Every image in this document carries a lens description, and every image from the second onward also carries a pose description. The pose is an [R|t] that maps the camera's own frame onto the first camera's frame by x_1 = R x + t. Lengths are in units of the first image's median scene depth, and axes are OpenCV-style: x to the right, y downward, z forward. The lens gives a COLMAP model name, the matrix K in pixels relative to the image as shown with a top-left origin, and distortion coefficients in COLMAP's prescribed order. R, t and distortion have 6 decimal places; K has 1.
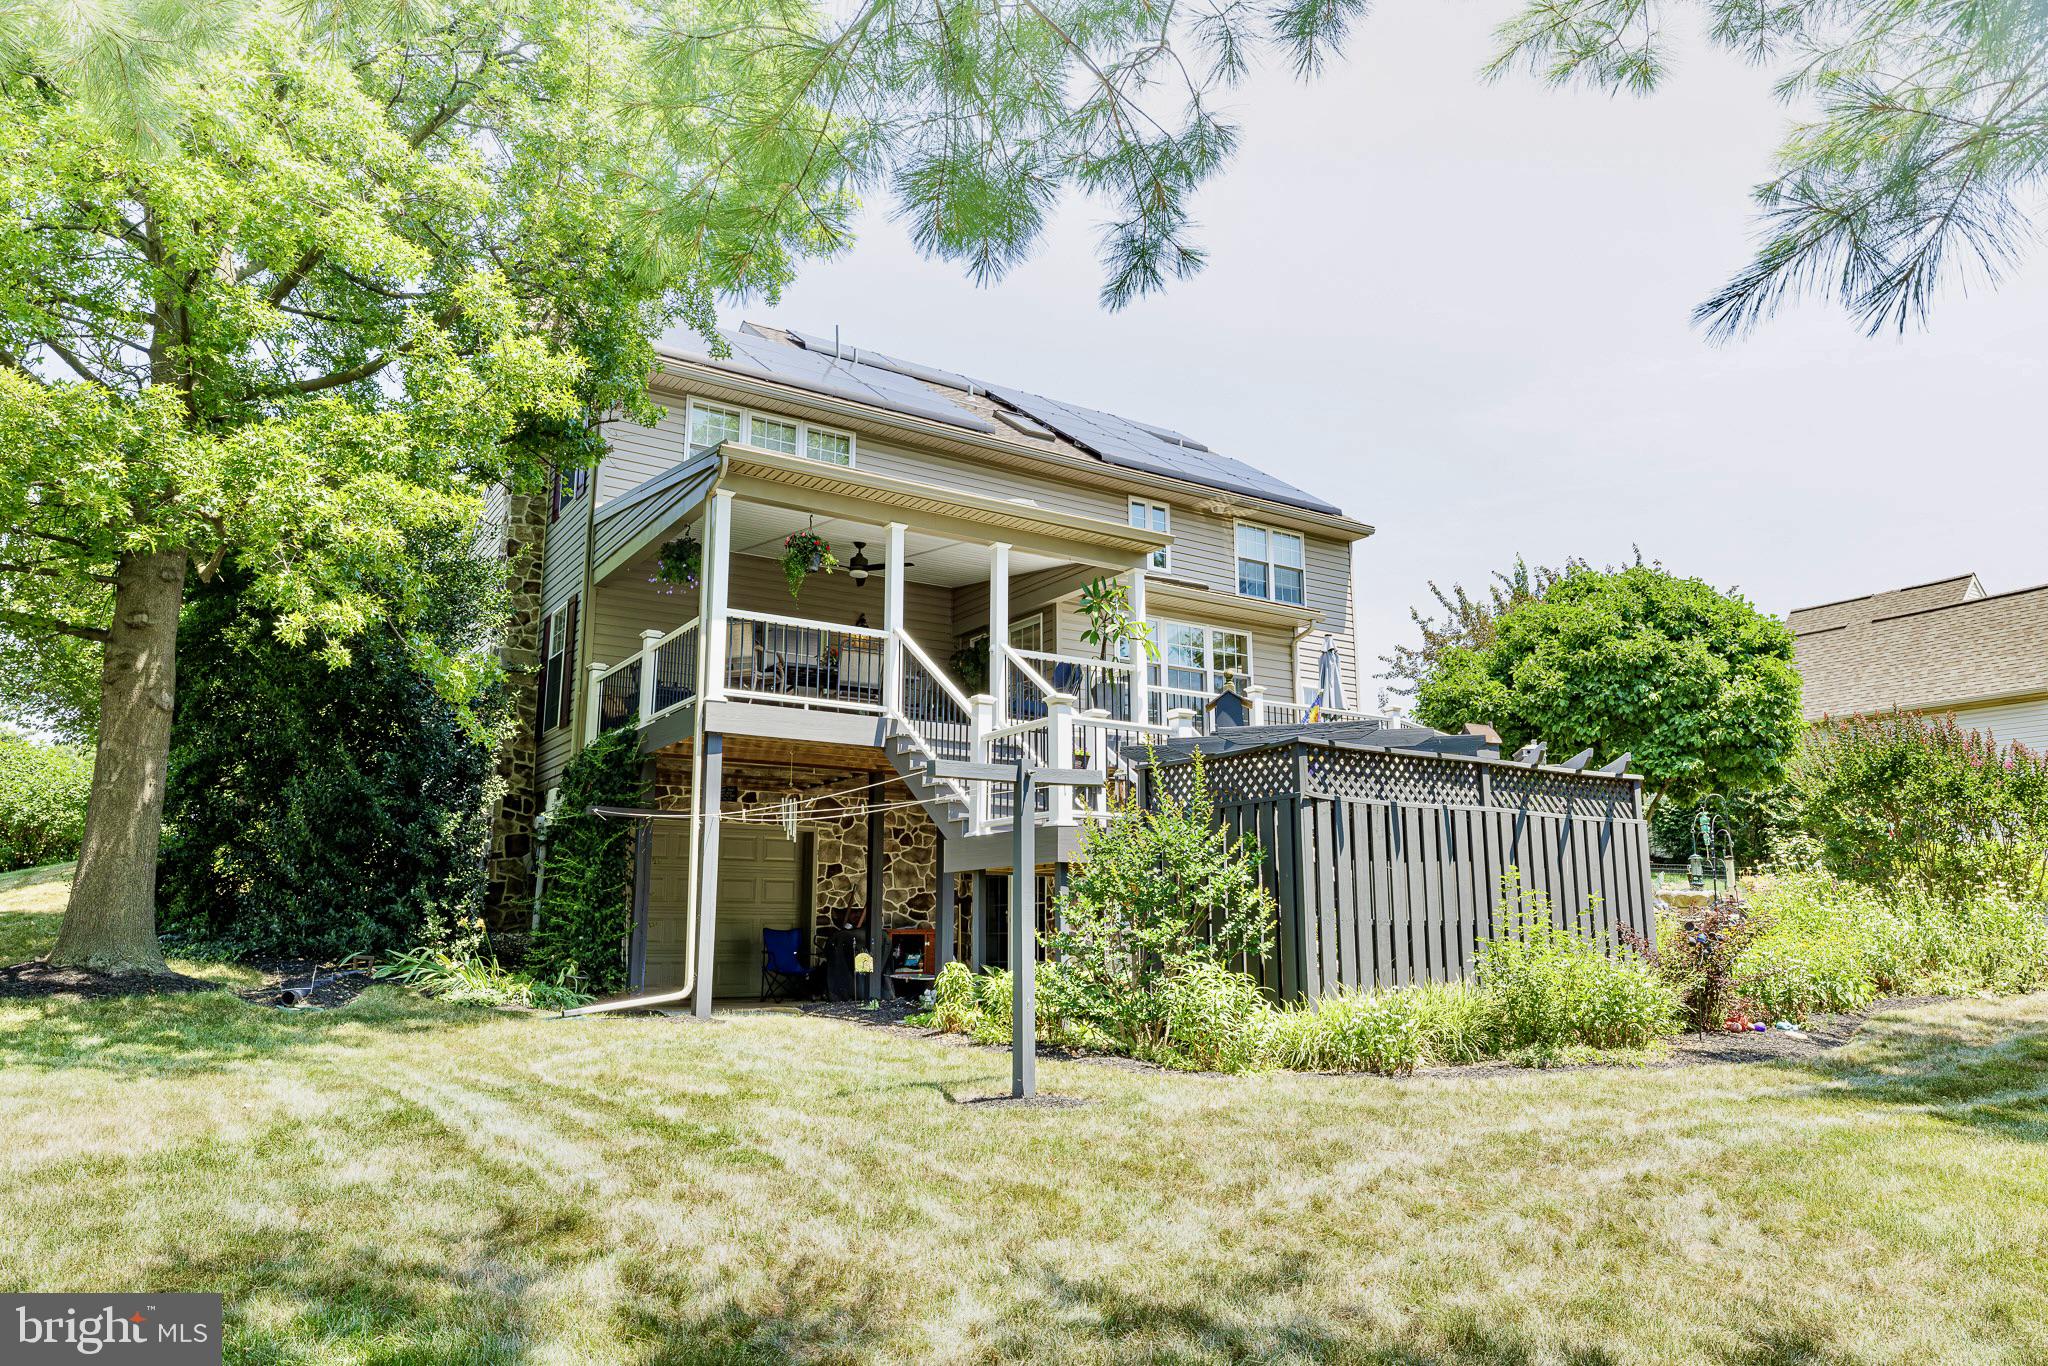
lens RADIAL K [[1357.3, 0, 1025.6], [0, 1357.3, 683.7], [0, 0, 1]] dist [0.001962, 0.000040]
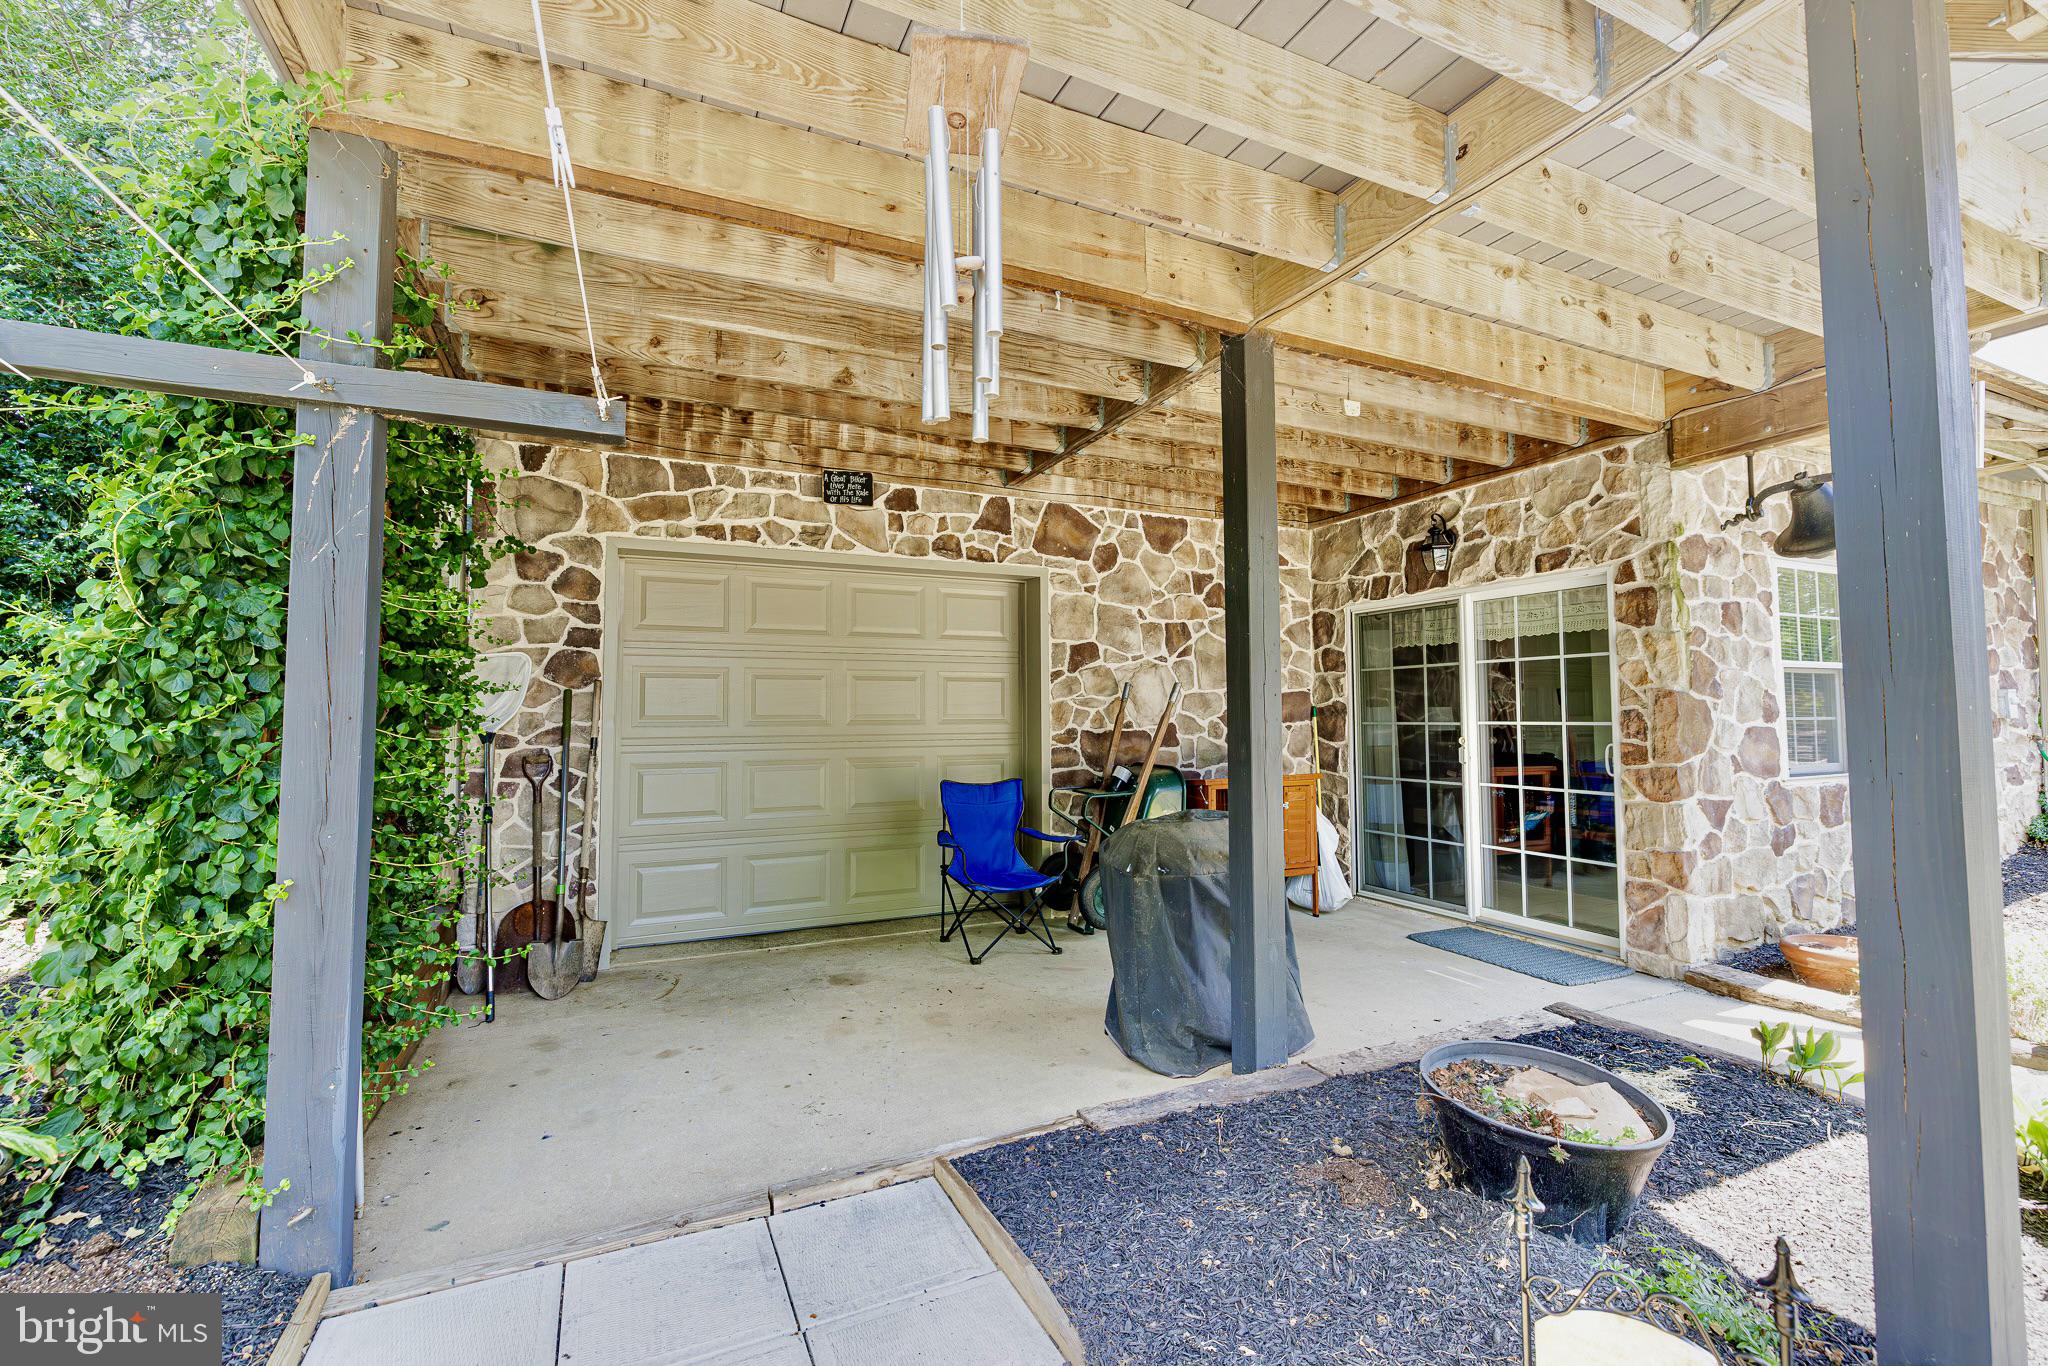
lens RADIAL K [[864.8, 0, 1025.8], [0, 864.8, 681.3], [0, 0, 1]] dist [0.000024, 0.000000]
pose [[0.988367, -0.010652, -0.151712, -0.115113], [0.032472, 0.989322, 0.142084, 0.102432], [0.148578, -0.145357, 0.978159, 0.695481]]
